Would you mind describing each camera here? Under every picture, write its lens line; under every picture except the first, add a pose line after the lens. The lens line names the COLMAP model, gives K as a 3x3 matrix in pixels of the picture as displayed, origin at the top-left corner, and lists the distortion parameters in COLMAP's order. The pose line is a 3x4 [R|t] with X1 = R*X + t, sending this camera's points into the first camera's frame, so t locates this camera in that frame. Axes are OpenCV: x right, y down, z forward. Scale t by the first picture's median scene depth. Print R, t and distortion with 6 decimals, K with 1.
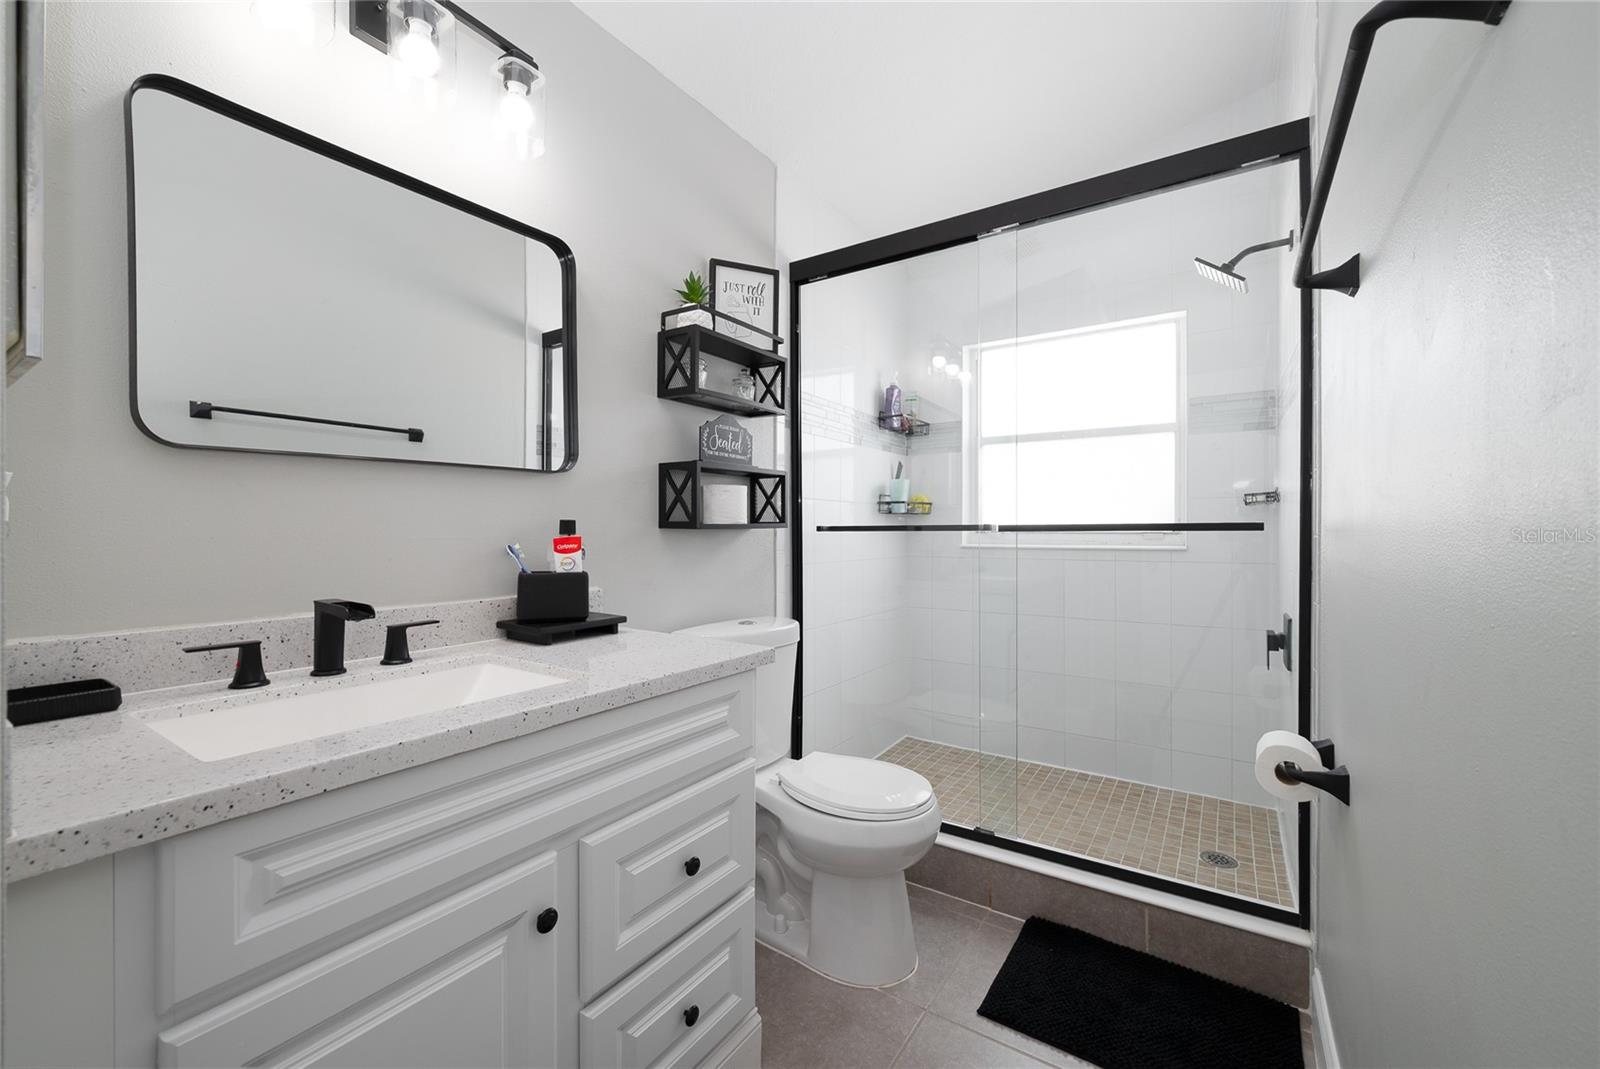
lens RADIAL K [[647.0, 0, 816.3], [0, 647.0, 533.9], [0, 0, 1]] dist [-0.001202, -0.000370]
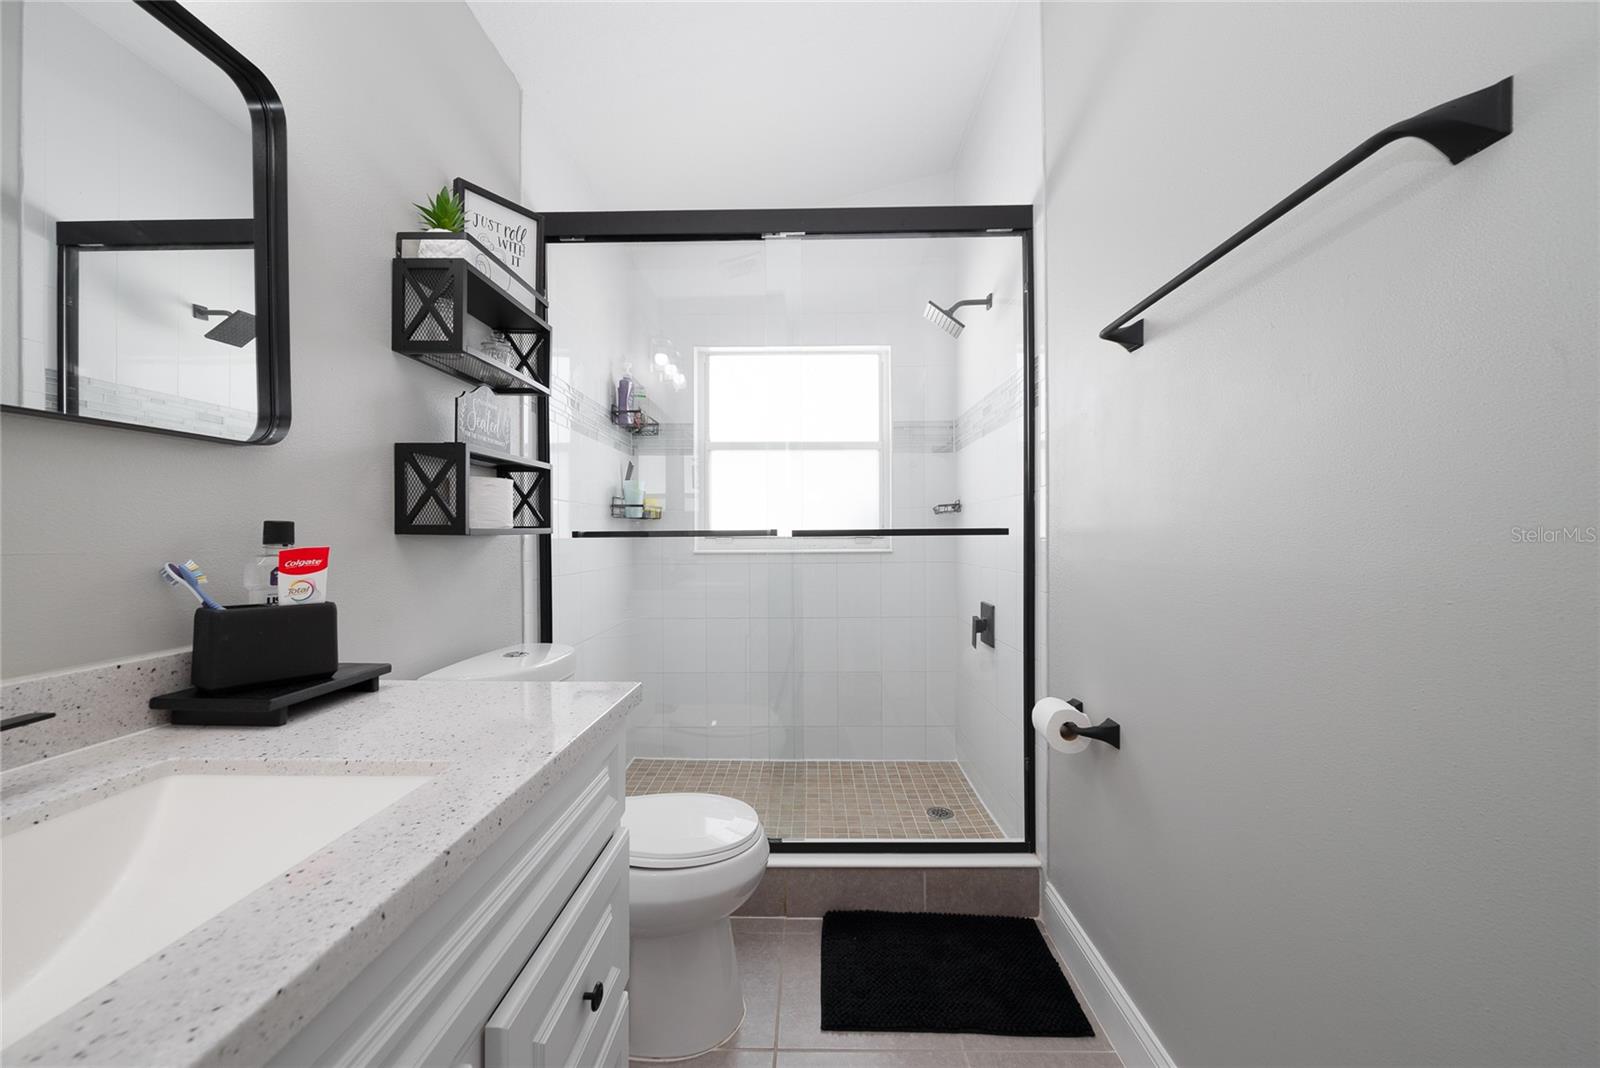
lens RADIAL K [[634.4, 0, 806.5], [0, 634.4, 538.6], [0, 0, 1]] dist [-0.001812, -0.000308]
pose [[0.845416, -0.006165, 0.534073, -0.187244], [0.007170, 0.999974, 0.000194, -0.000594], [-0.534060, 0.003666, 0.845438, 0.135859]]
